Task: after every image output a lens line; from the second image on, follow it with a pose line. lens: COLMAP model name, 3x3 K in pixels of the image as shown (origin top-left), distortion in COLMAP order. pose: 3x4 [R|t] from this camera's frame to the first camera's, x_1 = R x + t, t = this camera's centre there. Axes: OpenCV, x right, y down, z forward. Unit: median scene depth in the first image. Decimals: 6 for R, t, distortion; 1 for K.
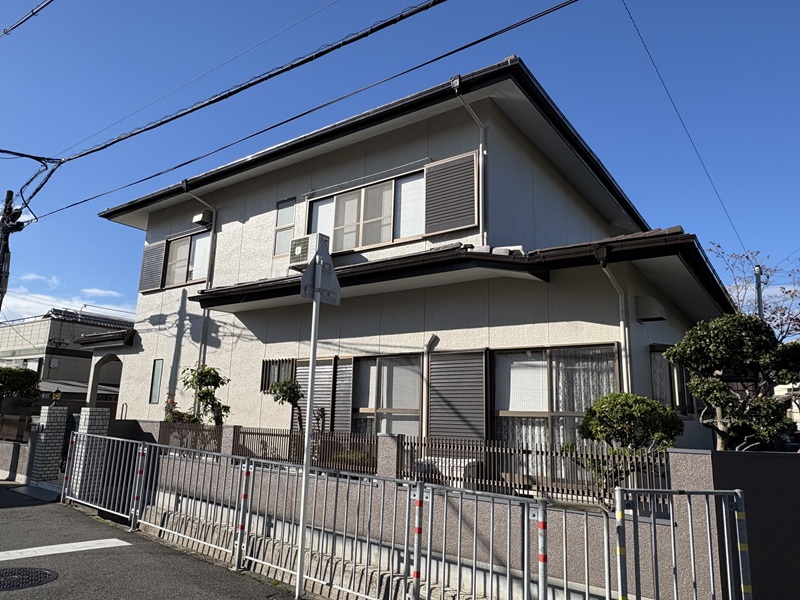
lens RADIAL K [[550.1, 0, 400.7], [0, 550.1, 302.8], [0, 0, 1]] dist [-0.004793, -0.000373]
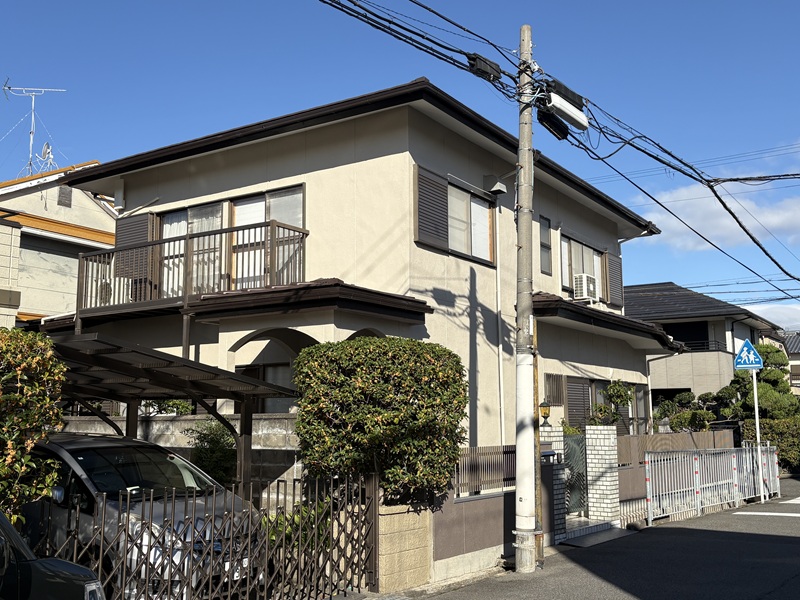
lens RADIAL K [[847.1, 0, 400.8], [0, 847.1, 298.4], [0, 0, 1]] dist [-0.019867, 0.000000]
pose [[-0.053816, 0.115328, 0.991869, -1.559046], [-0.183954, 0.975162, -0.123366, 0.179836], [-0.981461, -0.189097, -0.031264, 1.162008]]
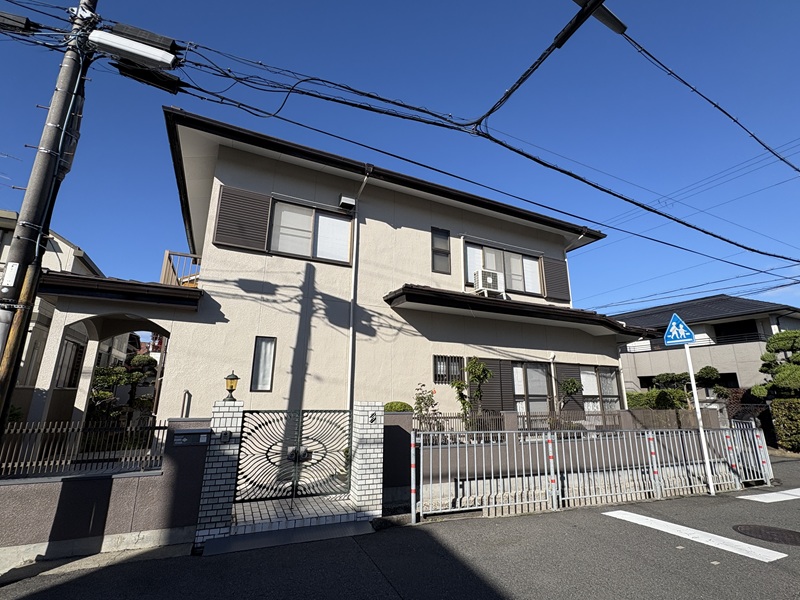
lens RADIAL K [[368.4, 0, 397.3], [0, 368.4, 300.7], [0, 0, 1]] dist [0.004783, -0.000420]
pose [[0.474396, 0.195266, 0.858382, -0.867388], [-0.168321, 0.977219, -0.129274, 0.092570], [-0.864070, -0.083156, 0.496456, 0.588514]]
